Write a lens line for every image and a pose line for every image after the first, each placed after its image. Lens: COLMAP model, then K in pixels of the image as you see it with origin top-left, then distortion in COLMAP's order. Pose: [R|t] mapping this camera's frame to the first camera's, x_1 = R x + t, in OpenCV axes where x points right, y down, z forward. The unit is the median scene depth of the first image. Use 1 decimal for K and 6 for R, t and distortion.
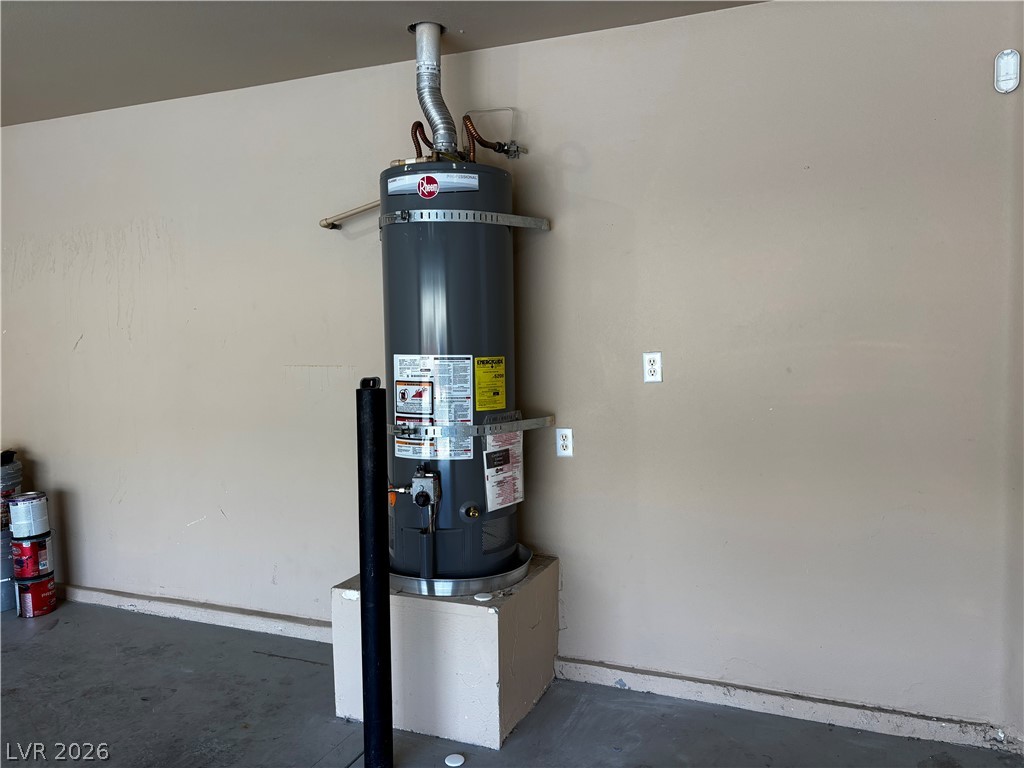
lens RADIAL K [[809.2, 0, 515.6], [0, 809.2, 388.5], [0, 0, 1]] dist [0.015302, 0.001261]
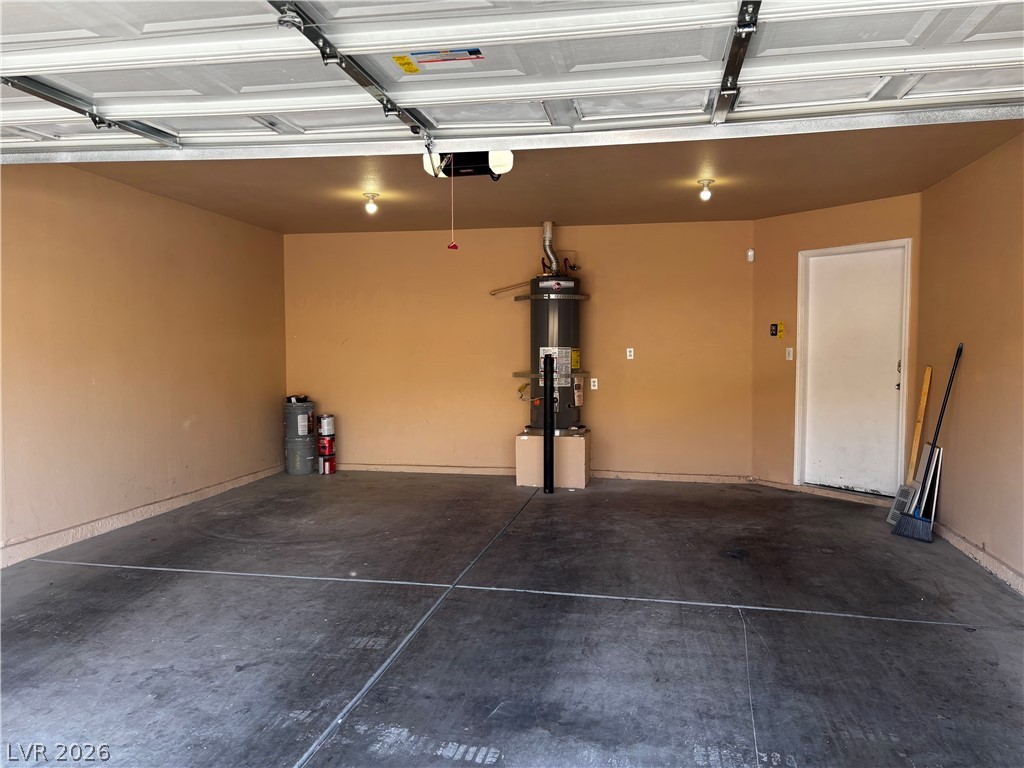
lens RADIAL K [[773.5, 0, 509.2], [0, 773.5, 381.8], [0, 0, 1]] dist [0.053592, -0.051301]
pose [[0.983063, 0.003641, 0.183231, -0.683821], [0.000767, 0.999712, -0.023979, 0.125967], [-0.183266, 0.023714, 0.982777, -1.410150]]
